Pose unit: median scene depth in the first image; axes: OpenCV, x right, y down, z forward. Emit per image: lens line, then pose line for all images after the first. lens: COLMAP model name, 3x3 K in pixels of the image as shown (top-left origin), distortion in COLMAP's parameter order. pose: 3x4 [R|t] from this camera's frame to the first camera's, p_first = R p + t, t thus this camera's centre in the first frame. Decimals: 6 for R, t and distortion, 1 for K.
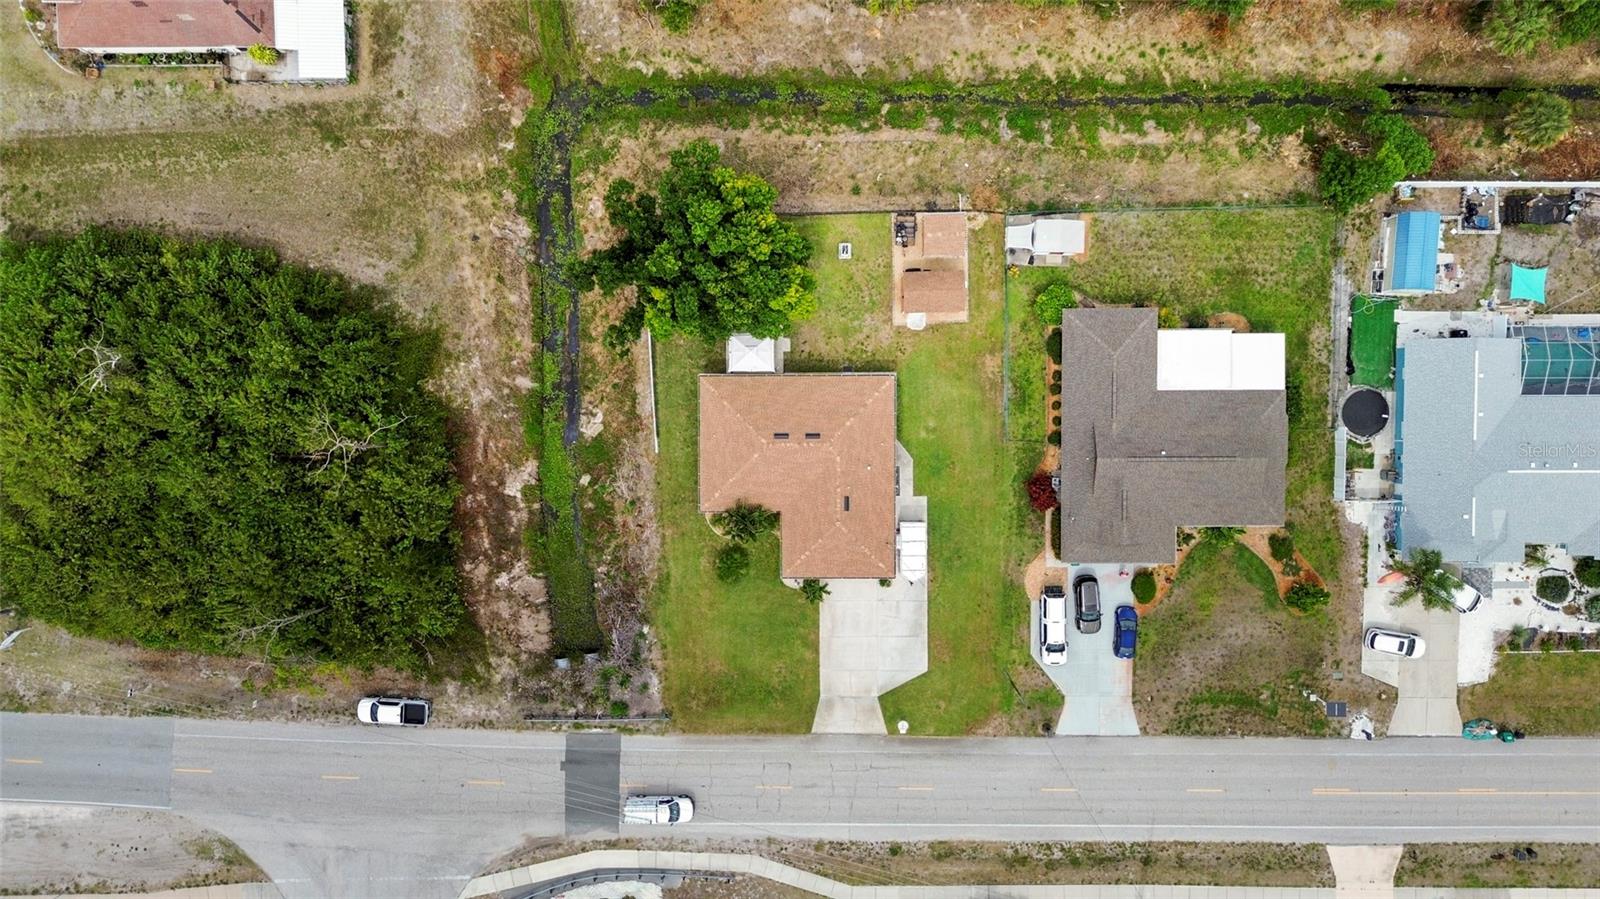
lens RADIAL K [[1130.5, 0, 801.6], [0, 1130.5, 450.3], [0, 0, 1]] dist [0.073769, -0.083475]
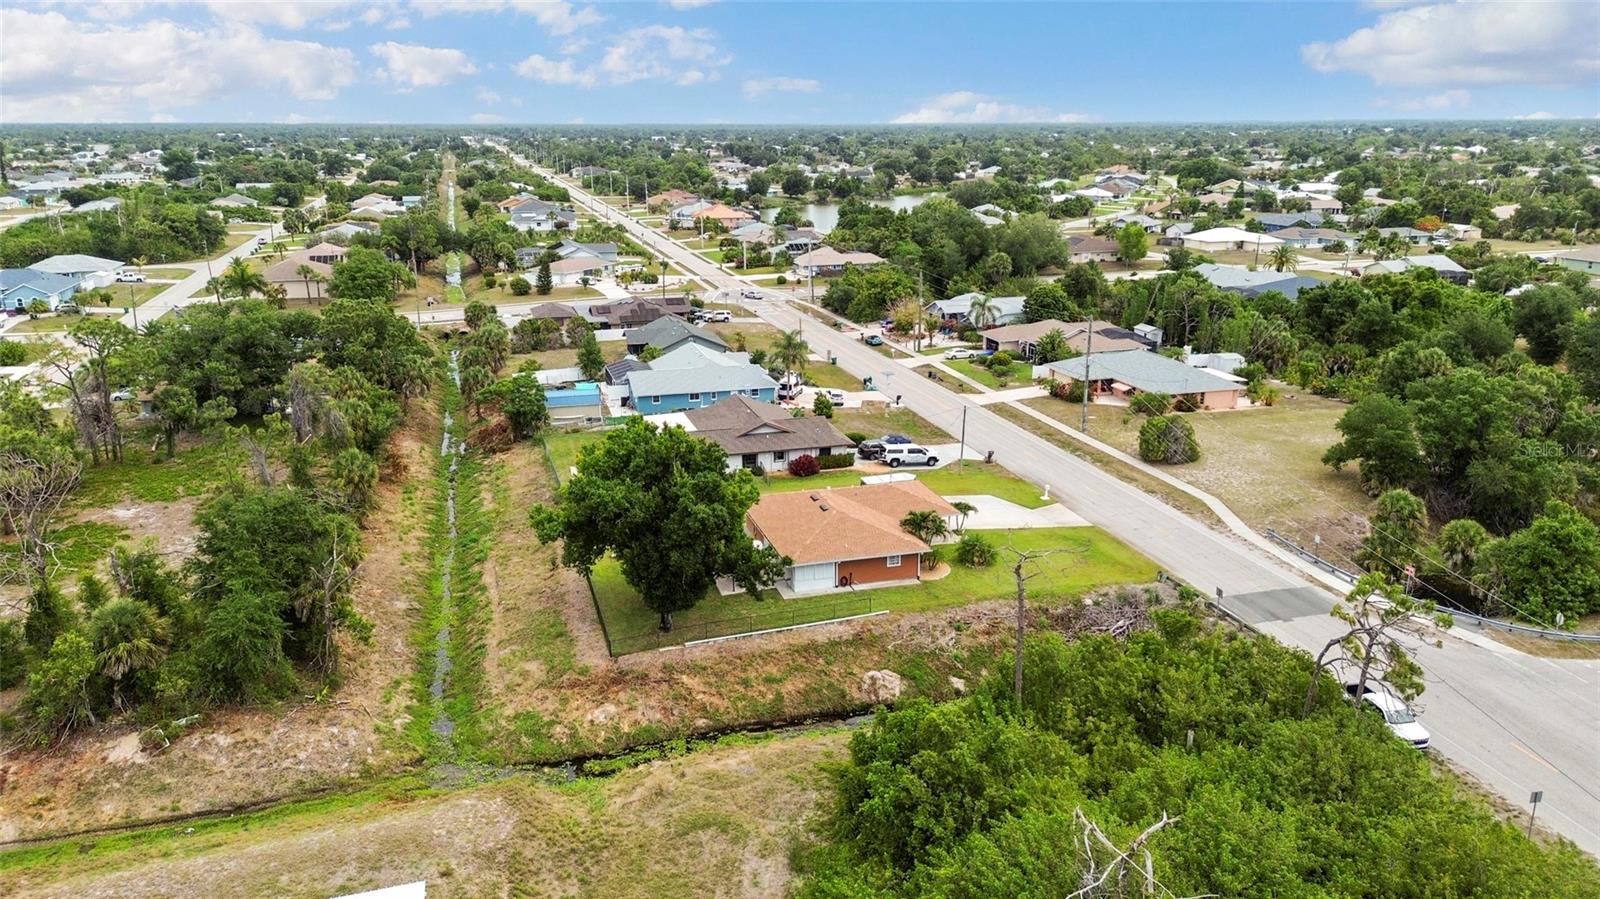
lens RADIAL K [[1139.4, 0, 800.0], [0, 1139.4, 449.5], [0, 0, 1]] dist [0.036388, -0.027979]
pose [[-0.279656, -0.264232, 0.923025, -0.851159], [0.959395, -0.113753, 0.258111, -0.263549], [0.036796, 0.957727, 0.285314, 0.639742]]
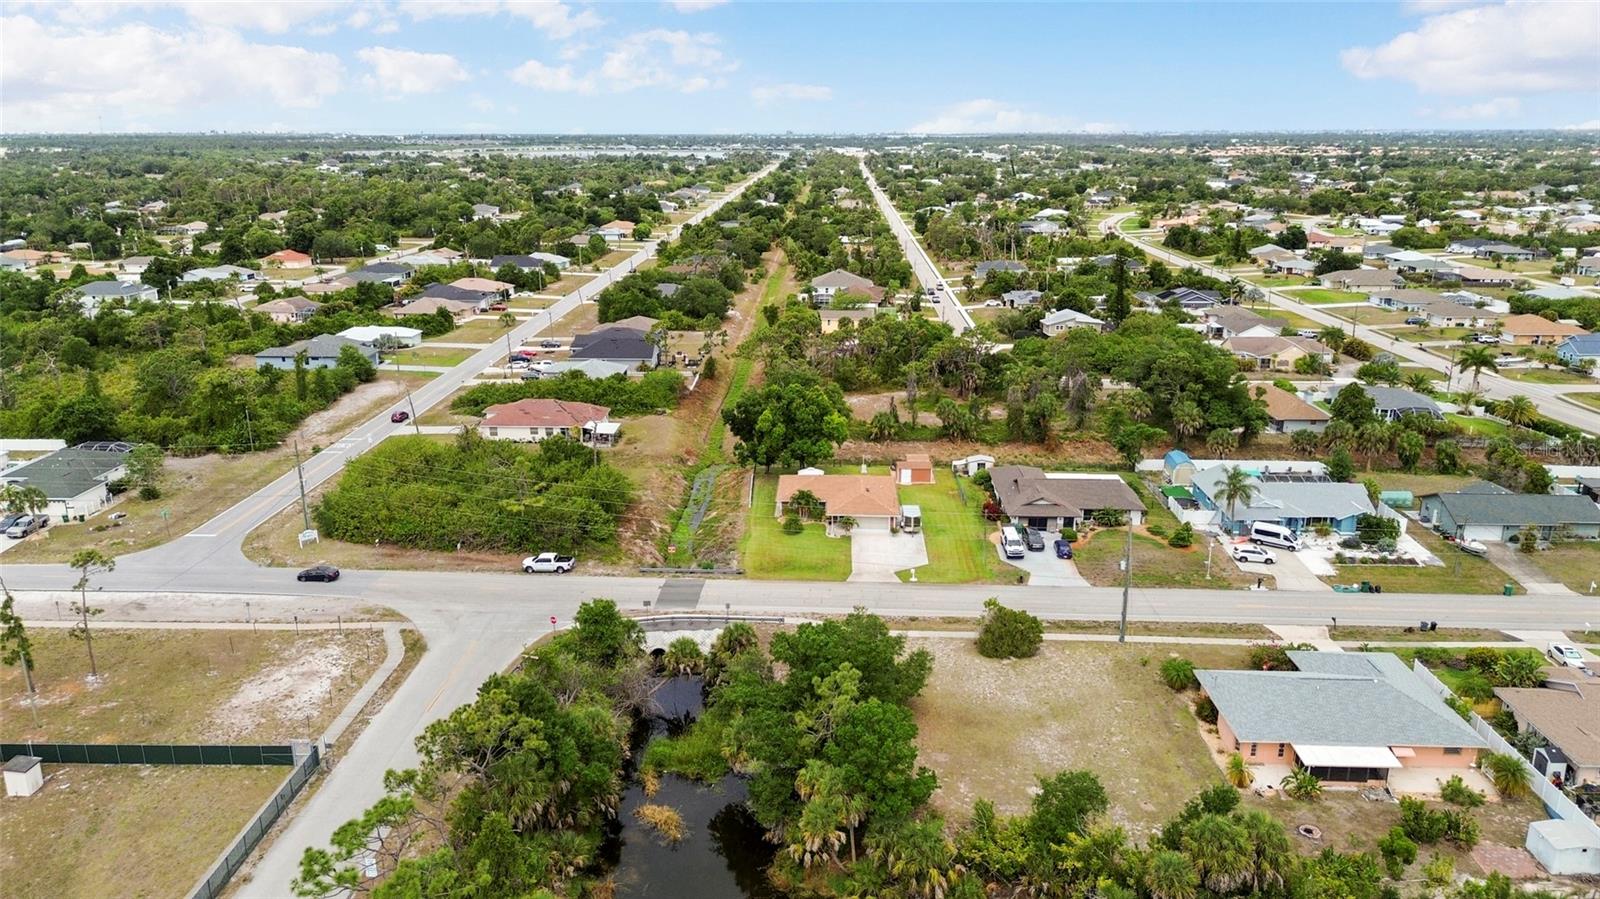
lens RADIAL K [[1130.5, 0, 801.6], [0, 1130.5, 450.3], [0, 0, 1]] dist [0.073769, -0.083475]
pose [[0.999357, 0.010391, -0.034323, -0.000011], [-0.035818, 0.241776, -0.969671, 1.536249], [-0.001777, 0.970276, 0.241993, 0.527115]]
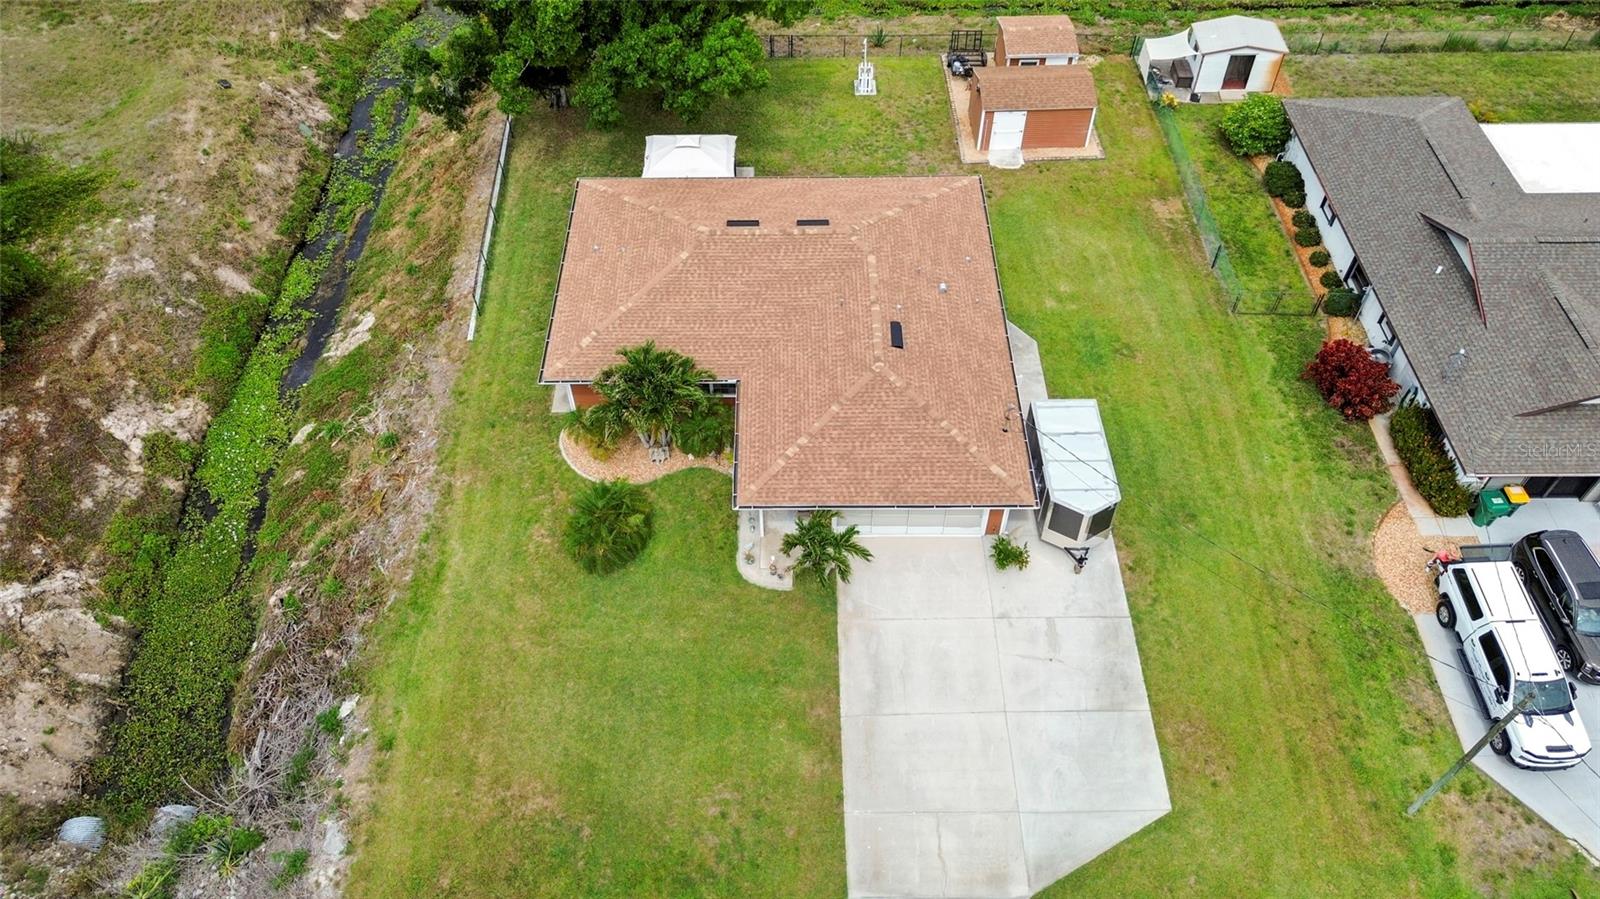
lens RADIAL K [[1139.4, 0, 800.0], [0, 1139.4, 449.5], [0, 0, 1]] dist [0.036388, -0.027979]
pose [[0.999978, -0.006535, 0.000908, 0.003628], [0.005437, 0.738267, -0.674487, 0.342698], [0.003737, 0.674477, 0.738286, 0.688202]]
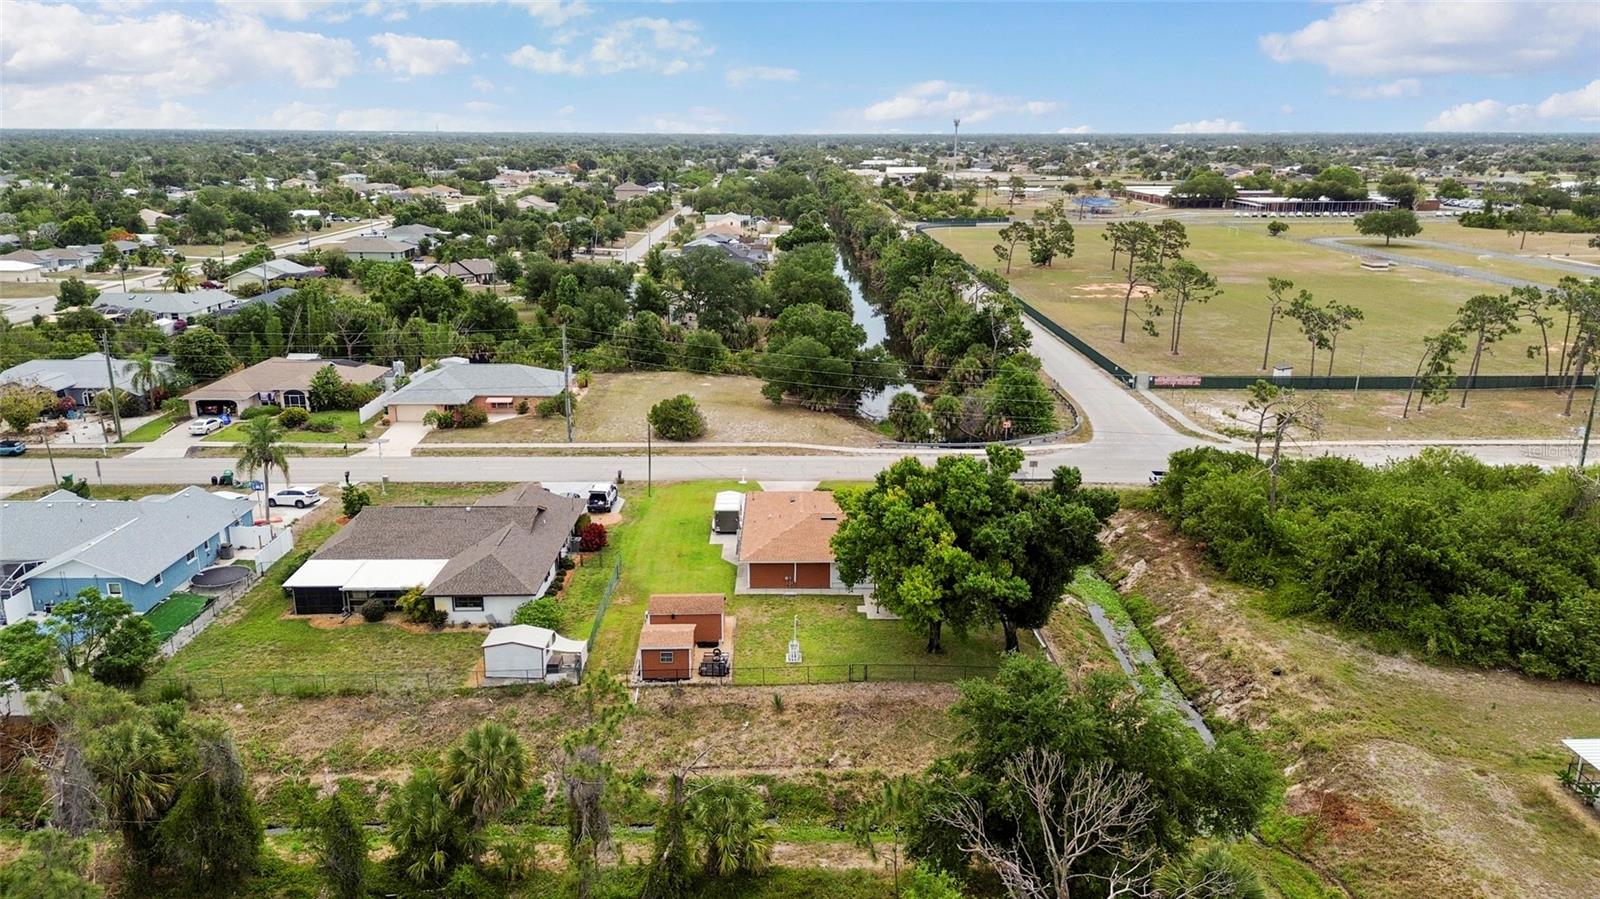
lens RADIAL K [[1130.5, 0, 801.6], [0, 1130.5, 450.3], [0, 0, 1]] dist [0.073769, -0.083475]
pose [[-0.999958, -0.000676, -0.009164, 0.039570], [-0.008525, -0.303888, 0.952670, -0.862785], [-0.003429, 0.952707, 0.303870, 0.620728]]
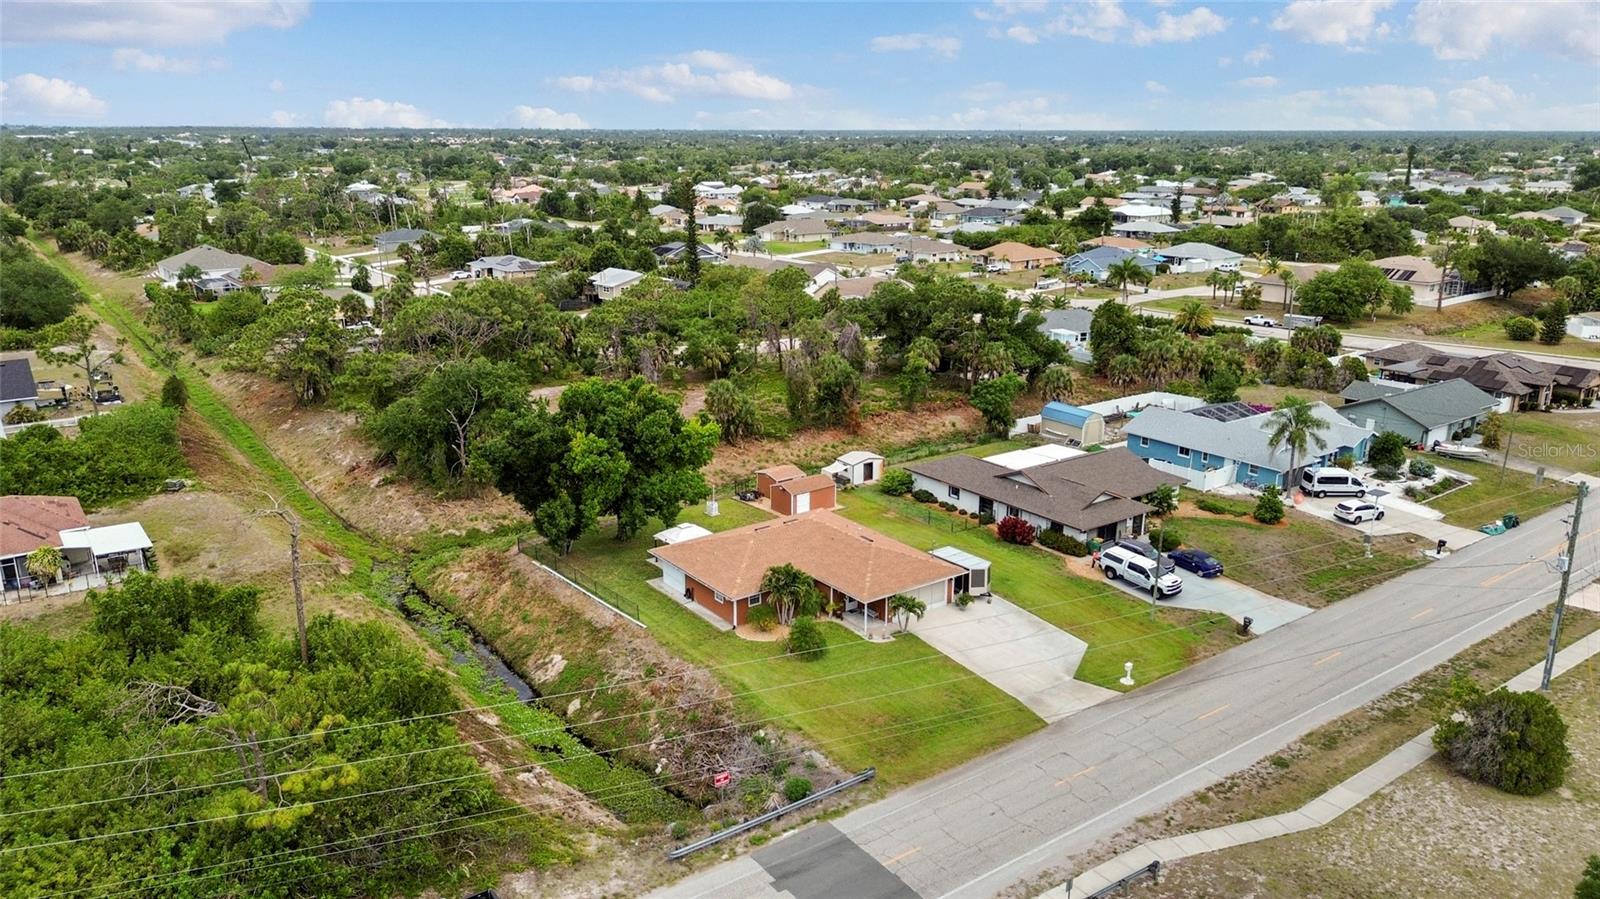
lens RADIAL K [[1130.5, 0, 801.6], [0, 1130.5, 450.3], [0, 0, 1]] dist [0.073769, -0.083475]
pose [[0.803411, -0.158911, 0.573828, -0.477514], [0.595225, 0.189353, -0.780930, 0.666193], [0.015442, 0.968965, 0.246716, 0.679407]]
